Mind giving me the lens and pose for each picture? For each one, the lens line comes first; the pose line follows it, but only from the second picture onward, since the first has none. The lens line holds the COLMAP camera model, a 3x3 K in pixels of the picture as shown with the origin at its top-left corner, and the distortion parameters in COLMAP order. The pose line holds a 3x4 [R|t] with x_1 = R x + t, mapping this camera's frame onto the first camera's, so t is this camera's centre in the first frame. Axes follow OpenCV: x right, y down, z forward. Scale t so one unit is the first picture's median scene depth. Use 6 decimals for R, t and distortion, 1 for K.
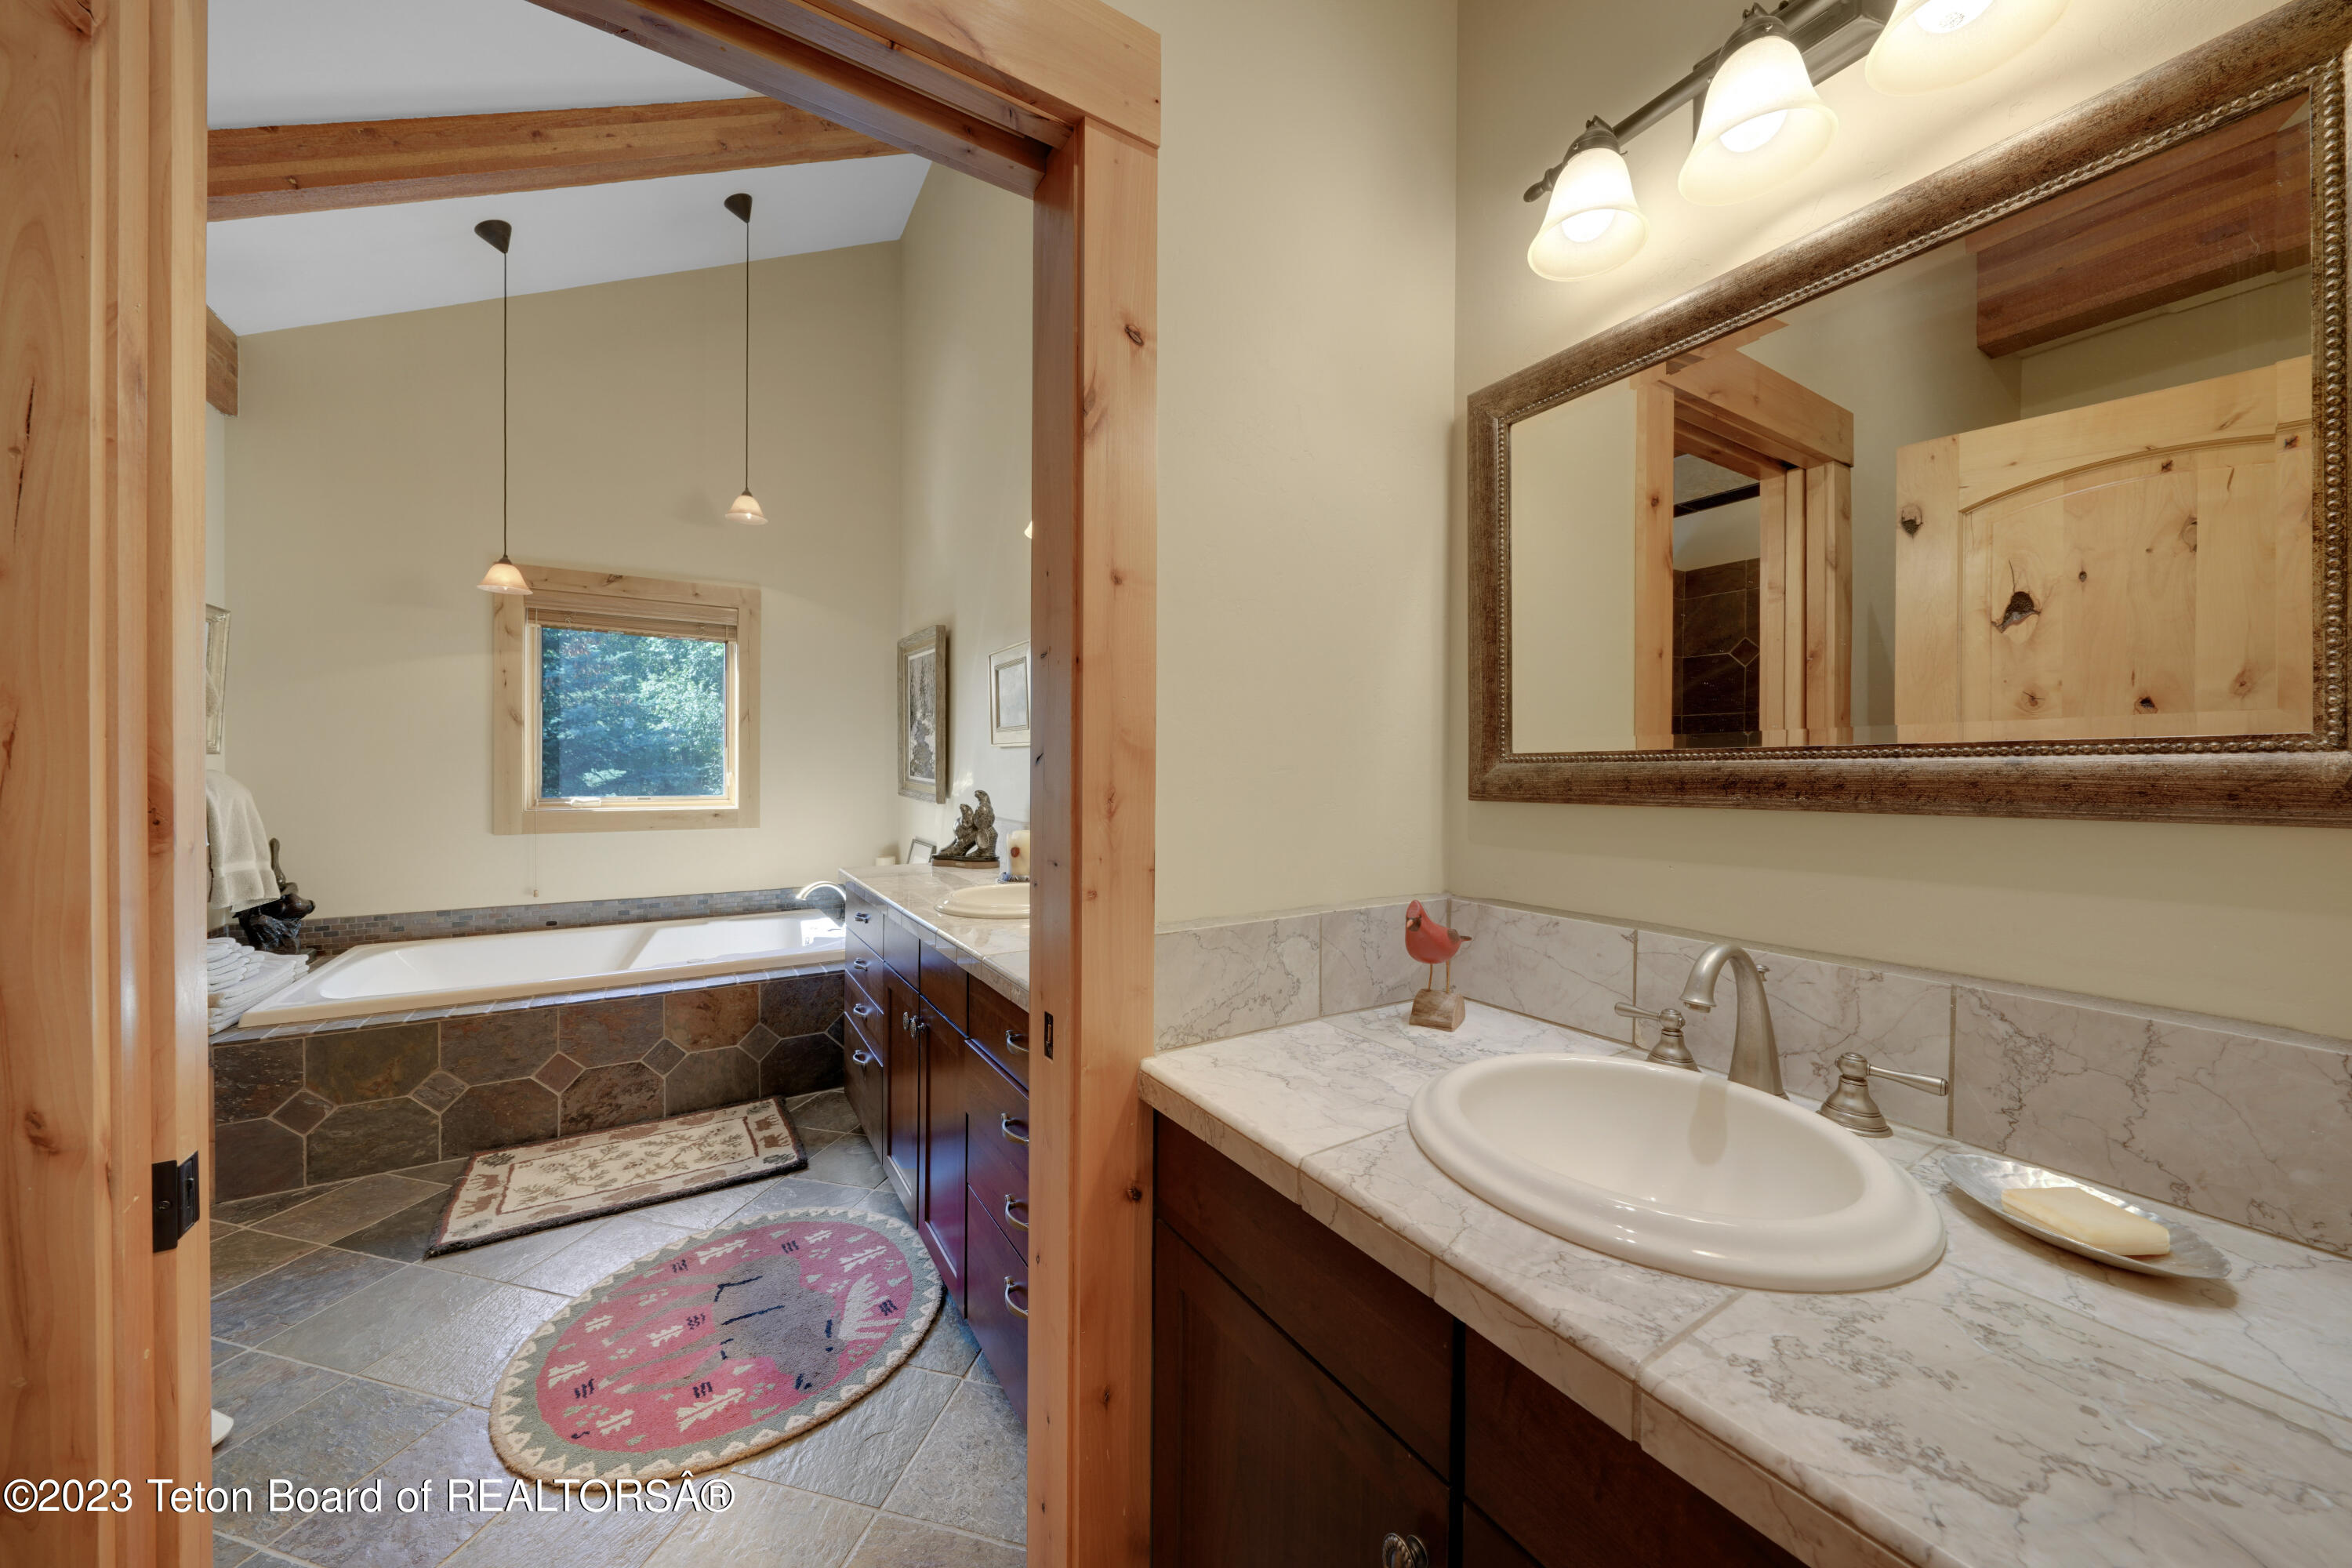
lens RADIAL K [[818.2, 0, 1172.1], [0, 818.2, 776.2], [0, 0, 1]] dist [-0.000432, -0.000187]
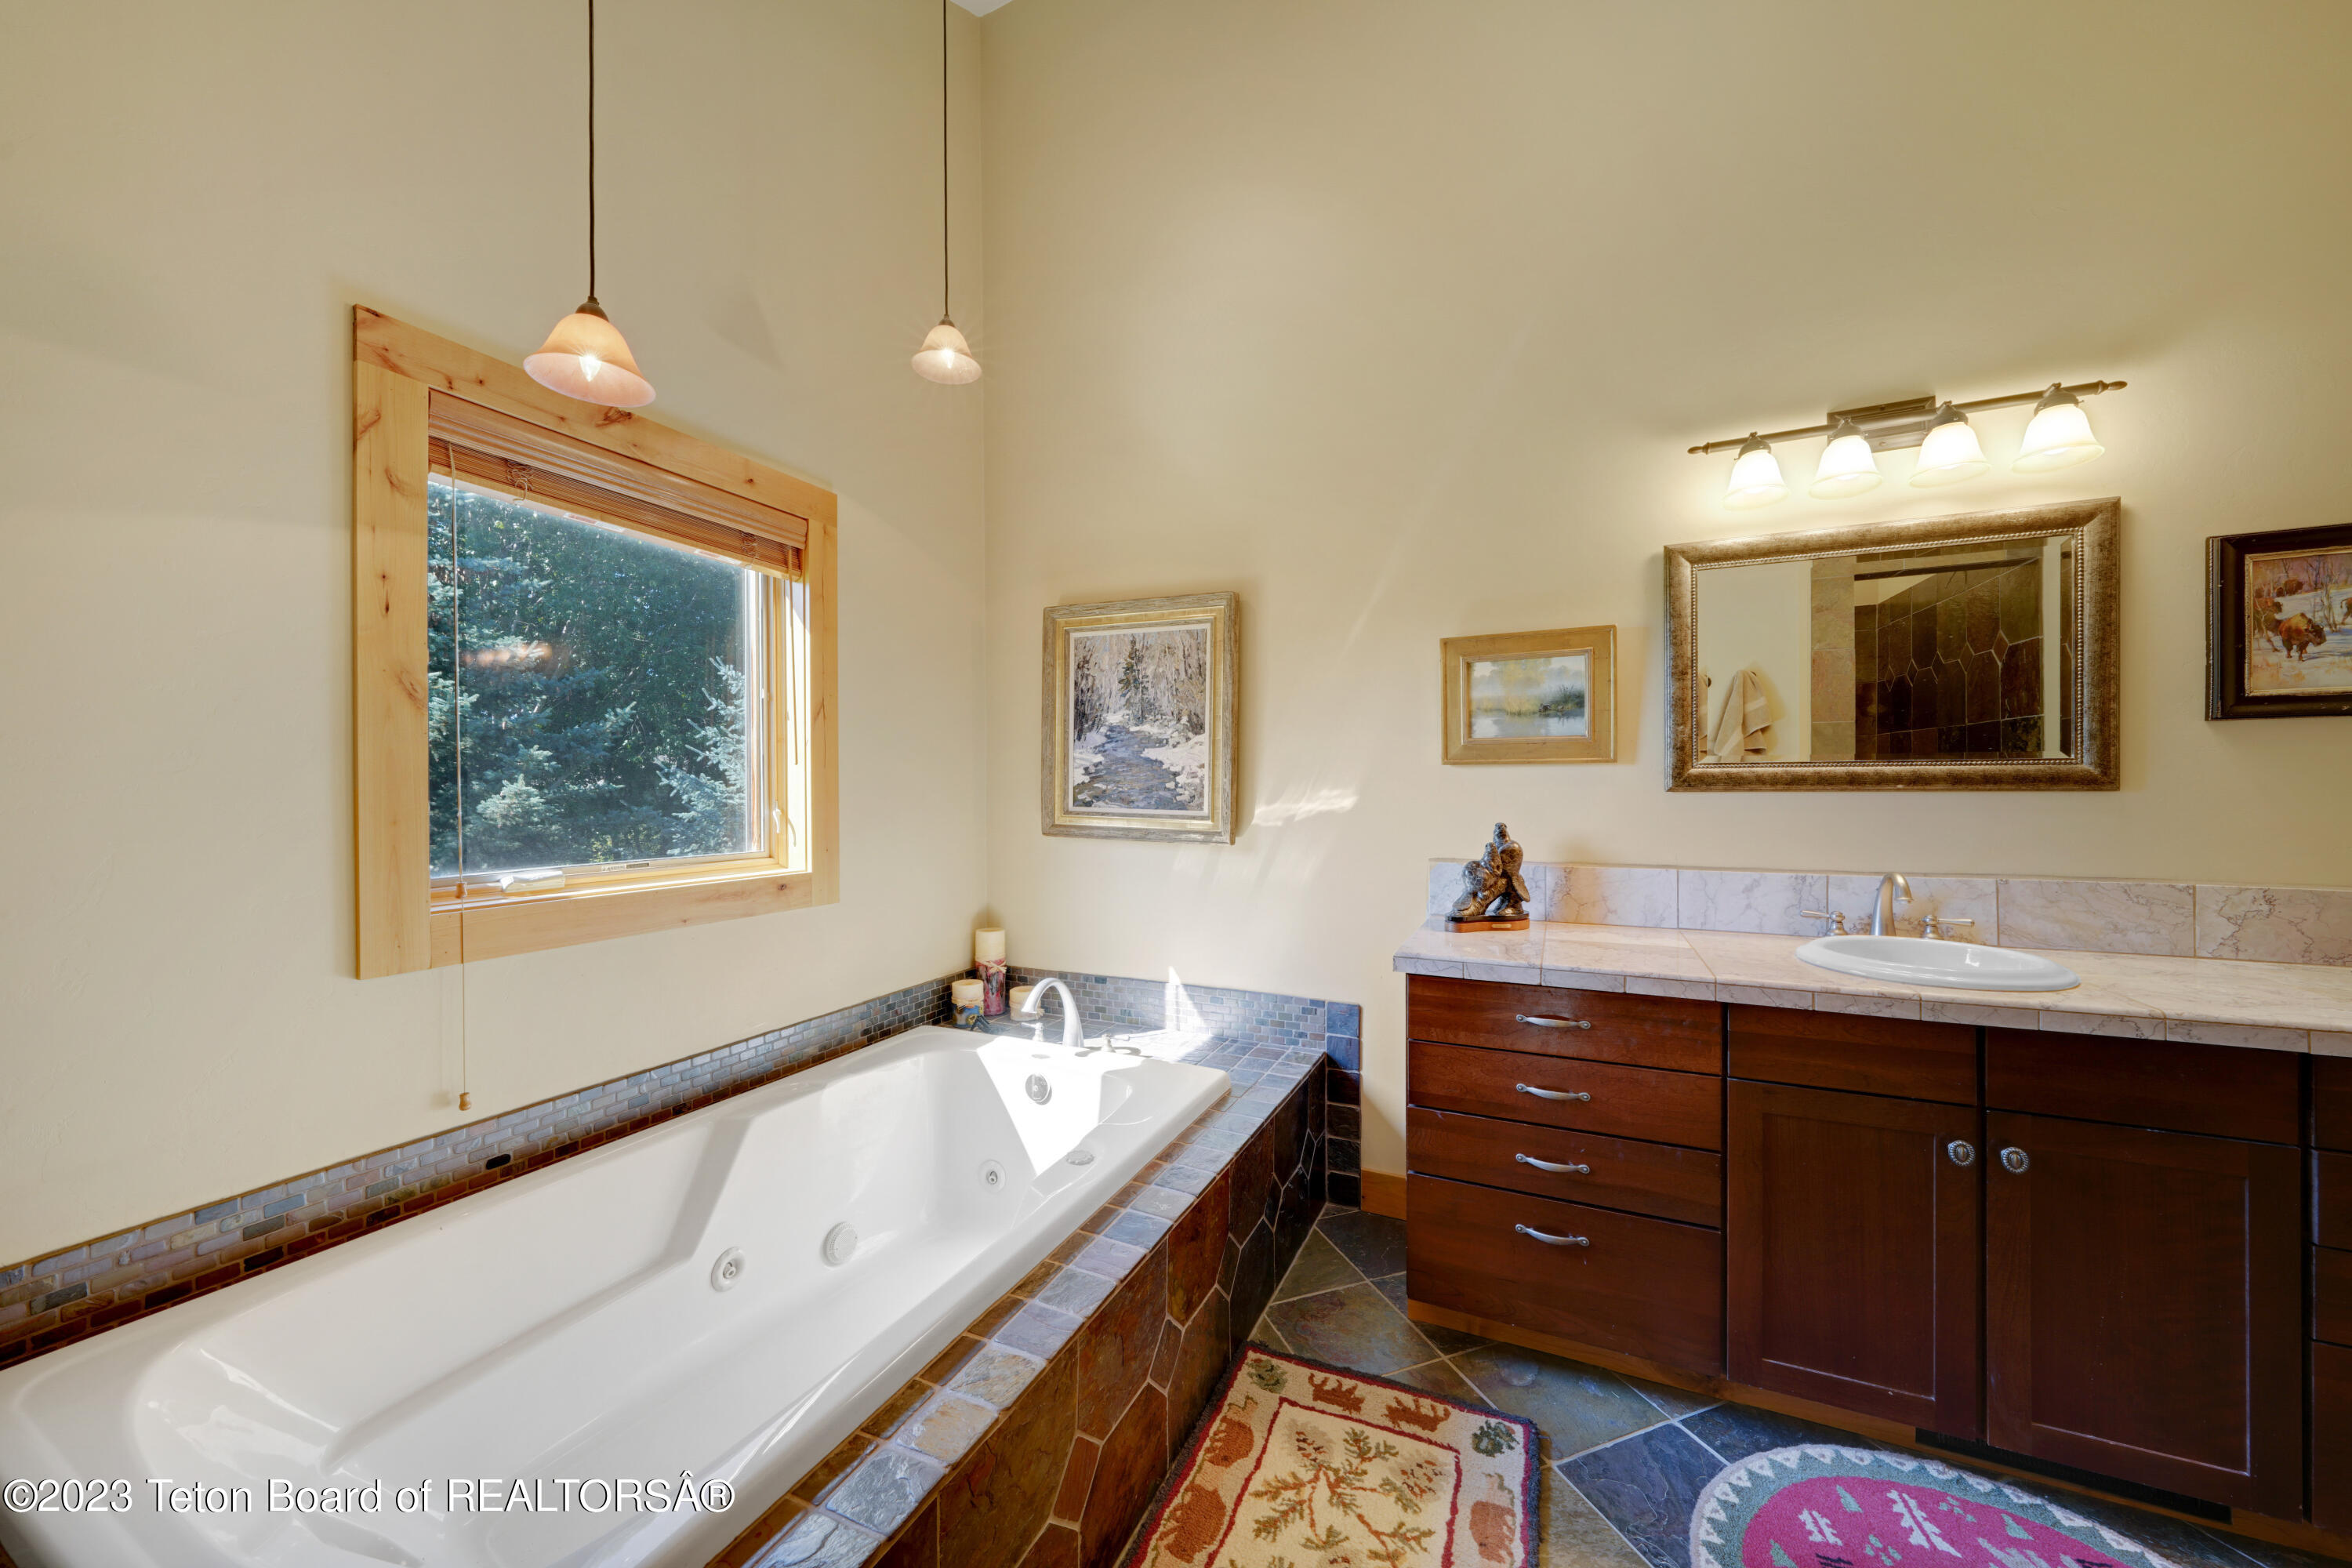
lens RADIAL K [[818.2, 0, 1166.9], [0, 818.2, 788.6], [0, 0, 1]] dist [-0.000432, -0.000187]
pose [[0.835208, -0.017081, 0.549668, -0.795757], [0.016717, 0.999844, 0.005669, -0.021520], [-0.549679, 0.004454, 0.835364, 0.487957]]
